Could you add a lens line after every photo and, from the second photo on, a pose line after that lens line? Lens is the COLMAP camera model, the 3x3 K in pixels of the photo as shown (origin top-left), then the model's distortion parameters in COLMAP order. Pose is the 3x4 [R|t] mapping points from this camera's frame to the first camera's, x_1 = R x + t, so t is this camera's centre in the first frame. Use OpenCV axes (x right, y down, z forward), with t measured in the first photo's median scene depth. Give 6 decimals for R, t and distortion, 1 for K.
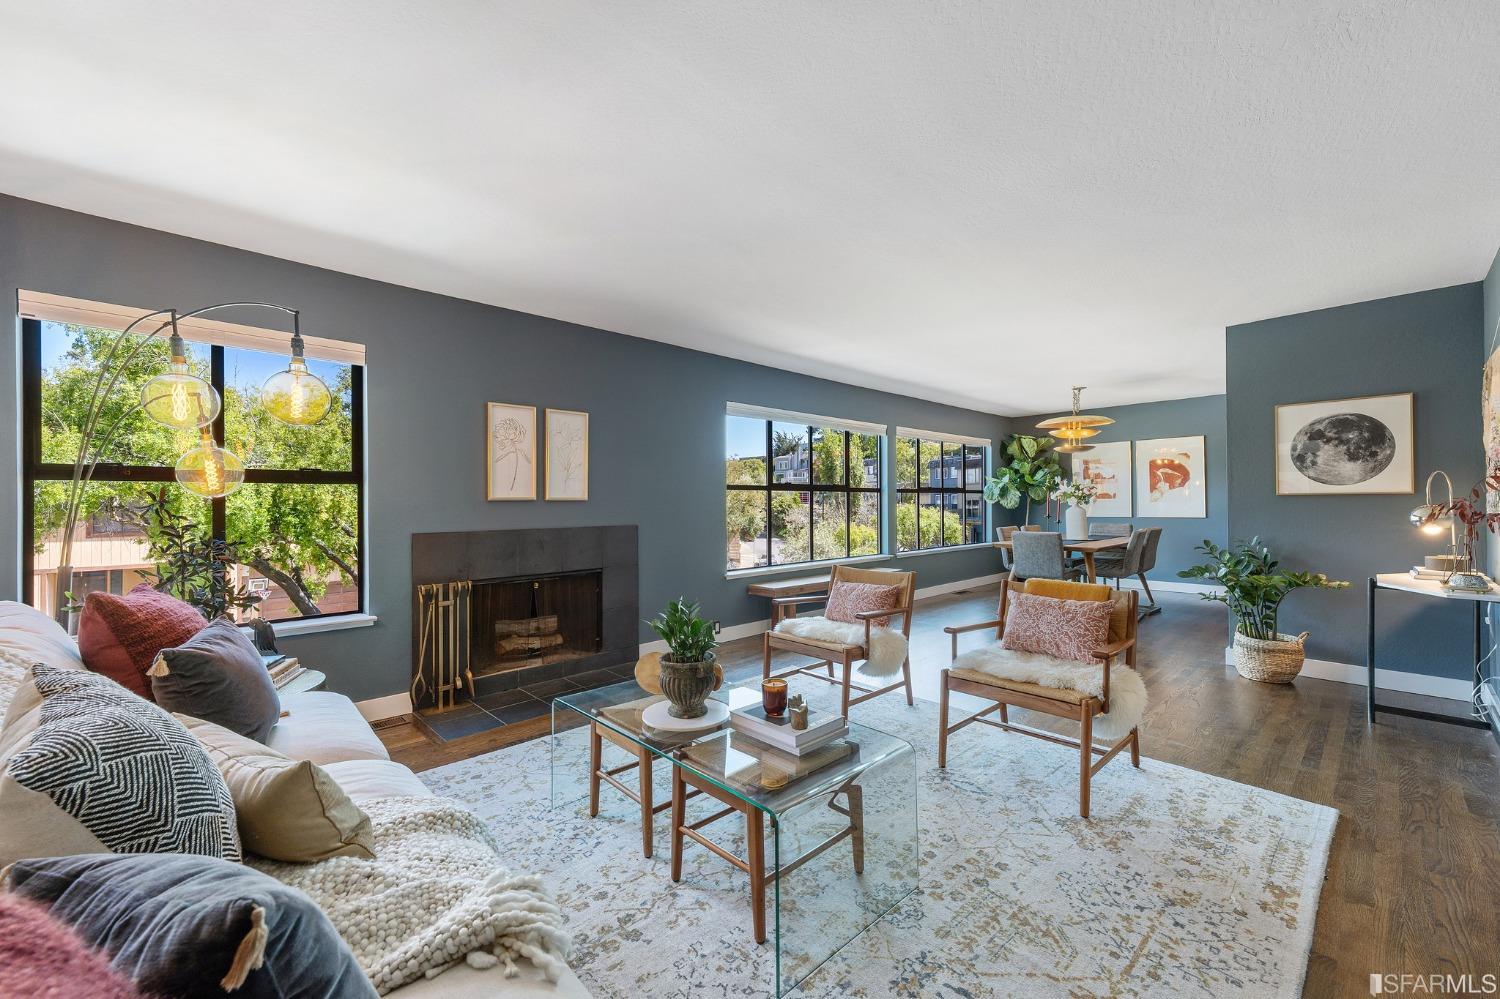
lens RADIAL K [[605.9, 0, 741.6], [0, 605.9, 500.3], [0, 0, 1]] dist [0.013603, 0.000062]
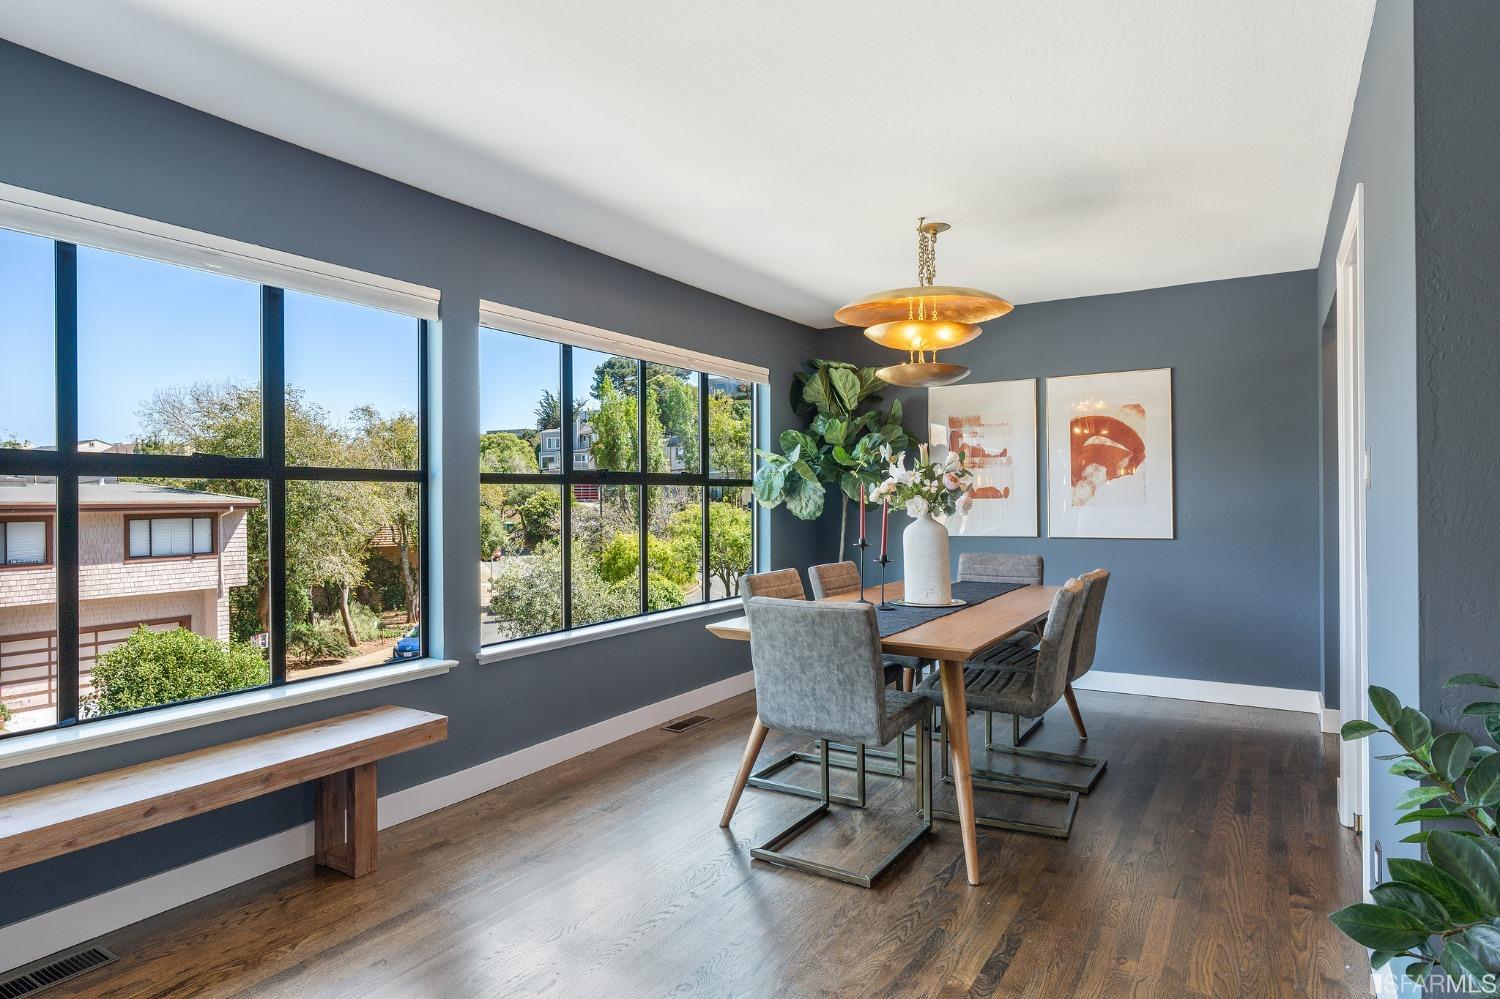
lens RADIAL K [[863.1, 0, 752.8], [0, 863.1, 500.8], [0, 0, 1]] dist [-0.003684, -0.000090]
pose [[0.963131, -0.000501, 0.269034, 0.226315], [-0.000739, 0.999990, 0.004509, -0.003672], [-0.269033, -0.004542, 0.963120, 0.381030]]
